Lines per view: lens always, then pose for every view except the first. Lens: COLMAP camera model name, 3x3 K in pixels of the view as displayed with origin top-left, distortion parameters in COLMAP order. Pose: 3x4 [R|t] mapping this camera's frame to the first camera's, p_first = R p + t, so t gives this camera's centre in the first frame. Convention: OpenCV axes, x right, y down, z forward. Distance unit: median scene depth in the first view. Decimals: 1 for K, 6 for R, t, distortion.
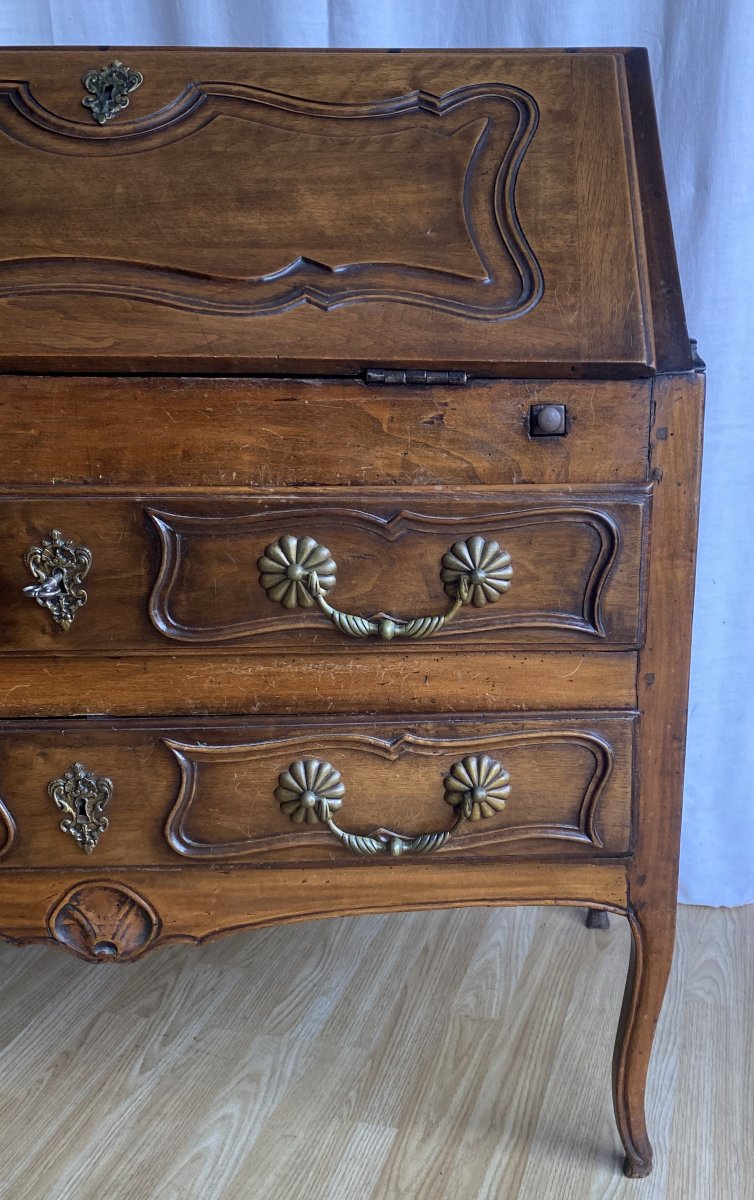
lens RADIAL K [[941.3, 0, 410.4], [0, 941.3, 543.0], [0, 0, 1]] dist [0.262982, -0.263637]
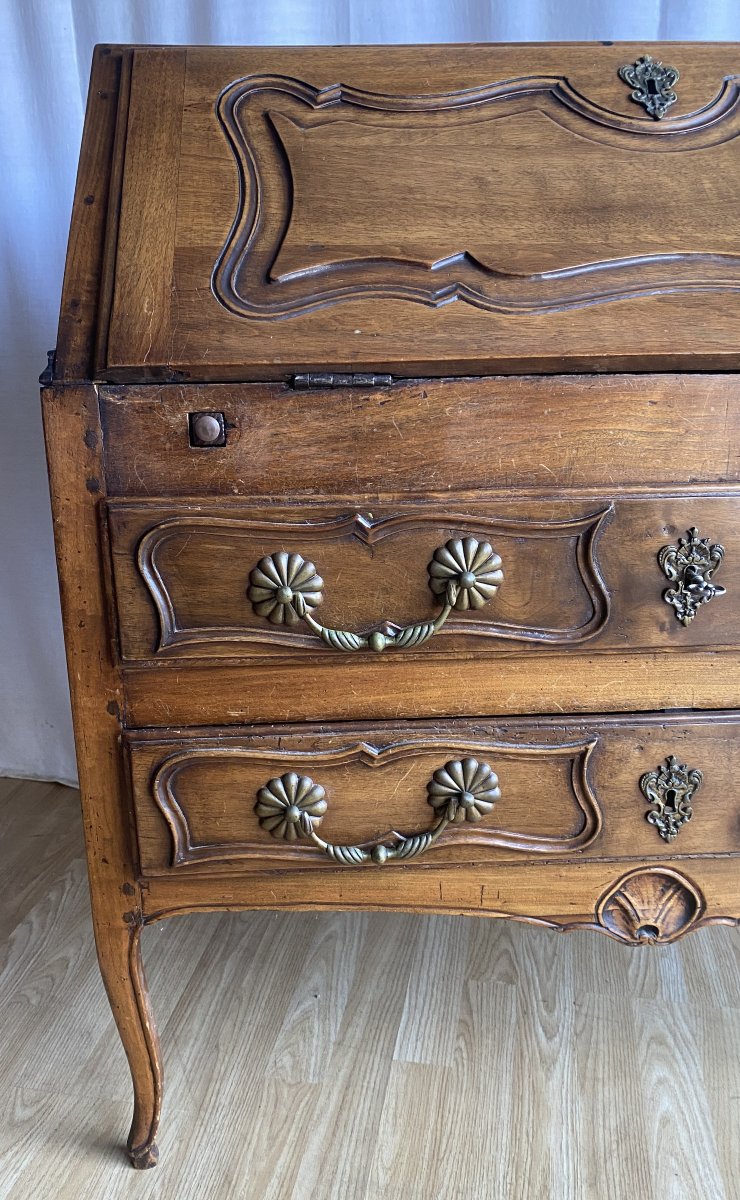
lens RADIAL K [[972.9, 0, 406.0], [0, 972.9, 597.7], [0, 0, 1]] dist [0.045765, -0.012137]
pose [[0.996434, -0.041042, 0.073721, -0.644129], [0.037461, 0.998081, 0.049308, -0.001219], [-0.075604, -0.046371, 0.996059, 0.007668]]
